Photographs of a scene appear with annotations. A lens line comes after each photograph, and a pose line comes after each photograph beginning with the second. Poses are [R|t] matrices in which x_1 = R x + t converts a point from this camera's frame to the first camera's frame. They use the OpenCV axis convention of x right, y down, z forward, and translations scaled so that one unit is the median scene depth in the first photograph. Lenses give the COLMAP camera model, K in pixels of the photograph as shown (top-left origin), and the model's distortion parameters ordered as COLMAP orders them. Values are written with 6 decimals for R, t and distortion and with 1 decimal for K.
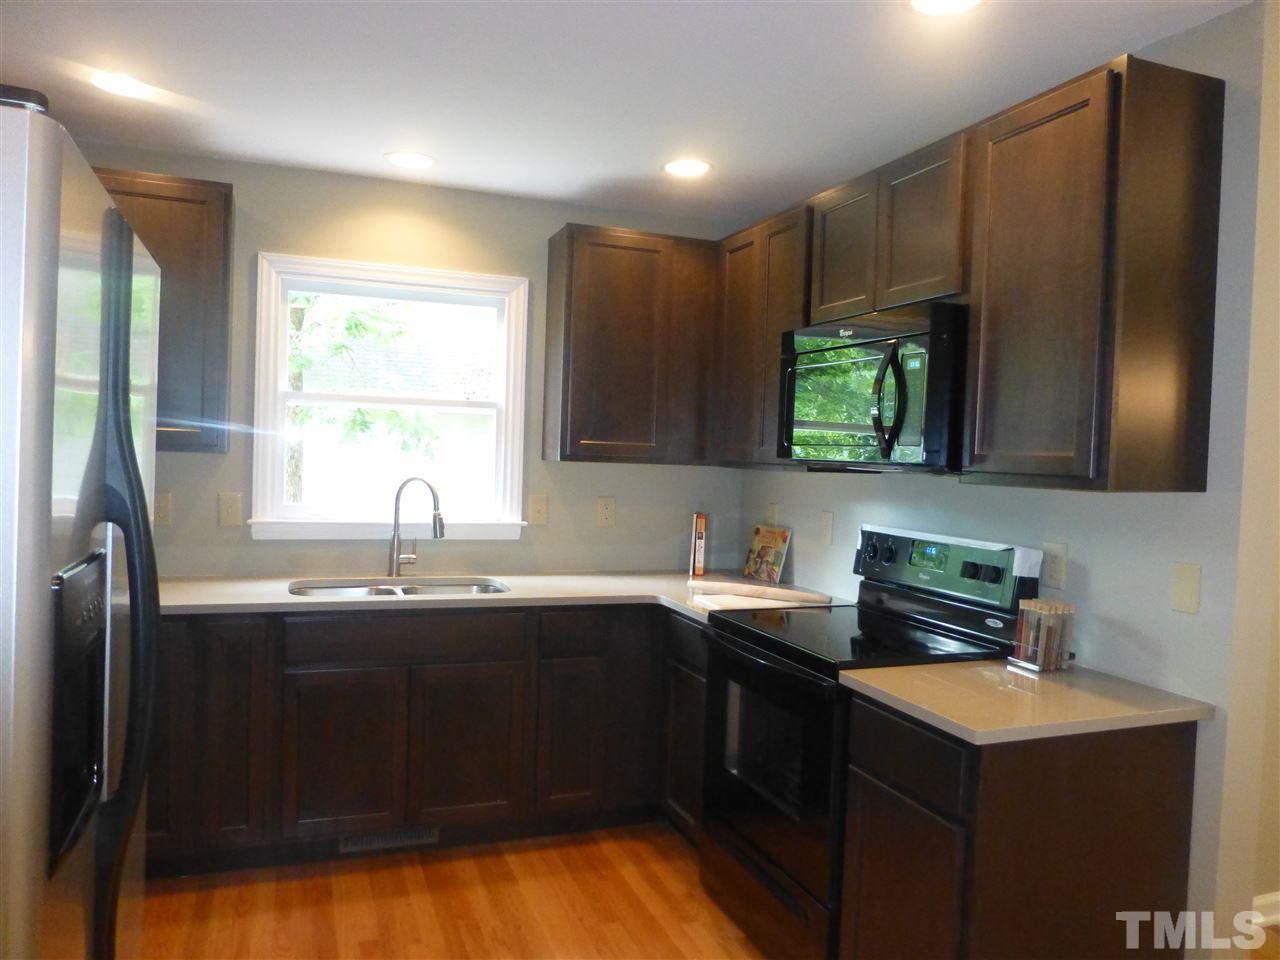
lens RADIAL K [[922.4, 0, 636.4], [0, 922.4, 480.1], [0, 0, 1]] dist [0.000847, -0.021332]
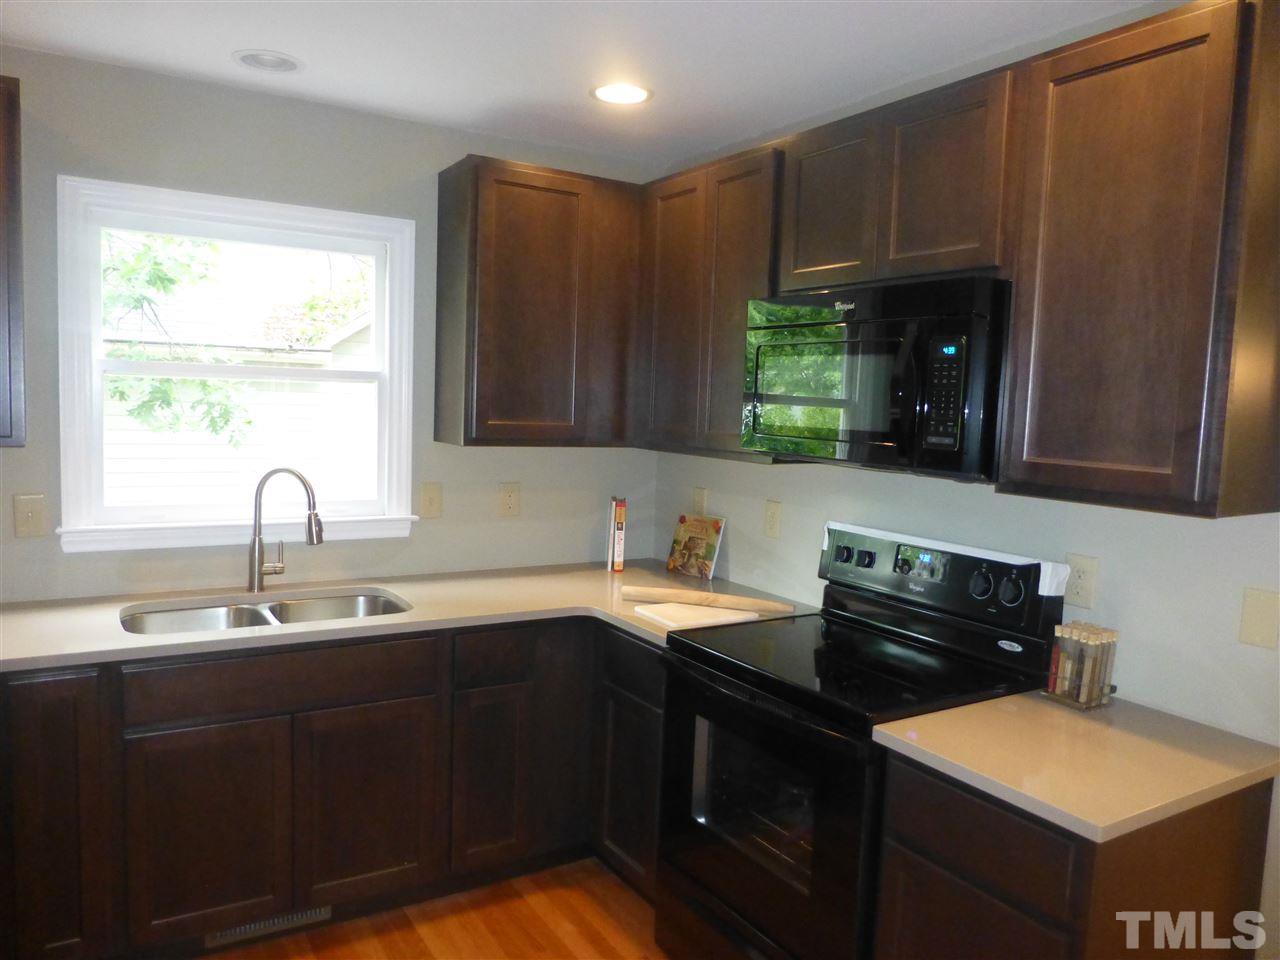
lens RADIAL K [[922.4, 0, 636.4], [0, 922.4, 480.1], [0, 0, 1]] dist [0.000847, -0.021332]
pose [[0.981654, -0.014040, 0.190153, -0.095637], [0.002390, 0.998113, 0.061358, -0.043630], [-0.190655, -0.059778, 0.979835, 0.166508]]
